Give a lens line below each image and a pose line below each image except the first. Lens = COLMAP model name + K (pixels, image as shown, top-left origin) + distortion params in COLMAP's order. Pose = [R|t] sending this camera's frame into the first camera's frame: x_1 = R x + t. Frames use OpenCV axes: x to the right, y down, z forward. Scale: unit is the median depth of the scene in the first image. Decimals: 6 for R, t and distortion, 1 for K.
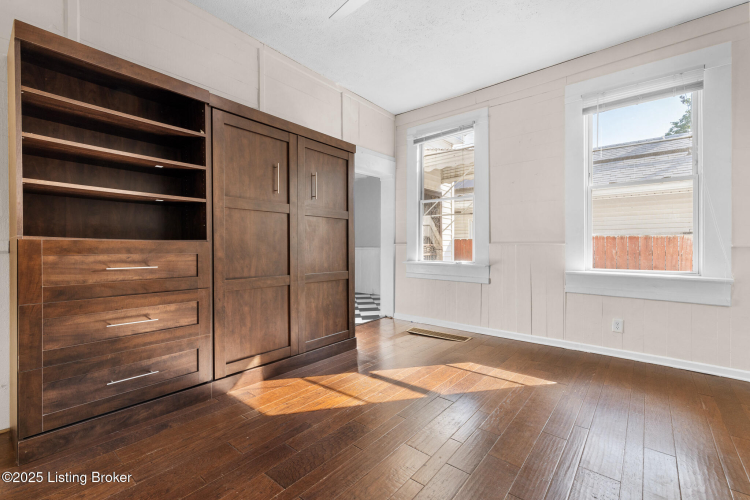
lens RADIAL K [[328.9, 0, 377.0], [0, 328.9, 247.7], [0, 0, 1]] dist [0.001810, 0.000006]
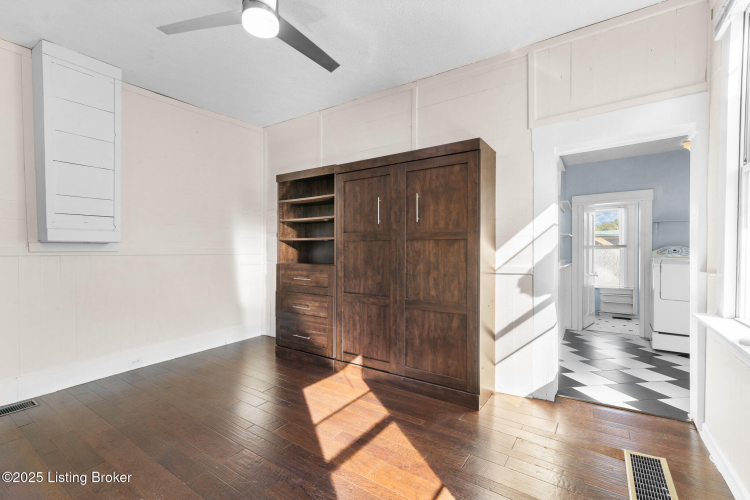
lens RADIAL K [[328.9, 0, 372.4], [0, 328.9, 253.3], [0, 0, 1]] dist [0.001810, 0.000006]
pose [[0.079367, 0.006797, -0.996822, 0.895794], [-0.000731, 0.999977, 0.006760, -0.076190], [0.996845, 0.000192, 0.079370, 0.951986]]
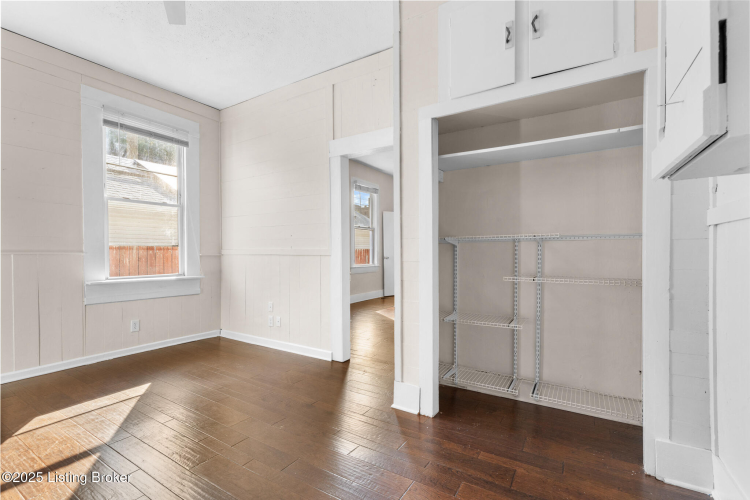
lens RADIAL K [[331.4, 0, 375.3], [0, 331.4, 252.9], [0, 0, 1]] dist [-0.000330, -0.000149]
pose [[-0.132186, -0.001832, 0.991223, -0.646481], [0.003161, 0.999992, 0.002270, -0.018192], [-0.991220, 0.003434, -0.132180, 0.418386]]
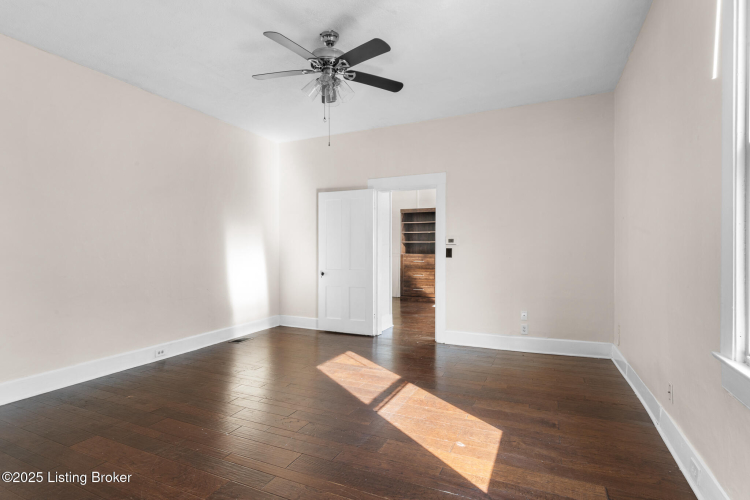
lens RADIAL K [[397.5, 0, 376.7], [0, 397.5, 255.0], [0, 0, 1]] dist [0.000542, -0.000118]
pose [[0.281440, 0.006404, -0.959558, 2.767986], [-0.000585, 0.999979, 0.006502, -0.034178], [0.959579, -0.001268, 0.281438, -0.613290]]
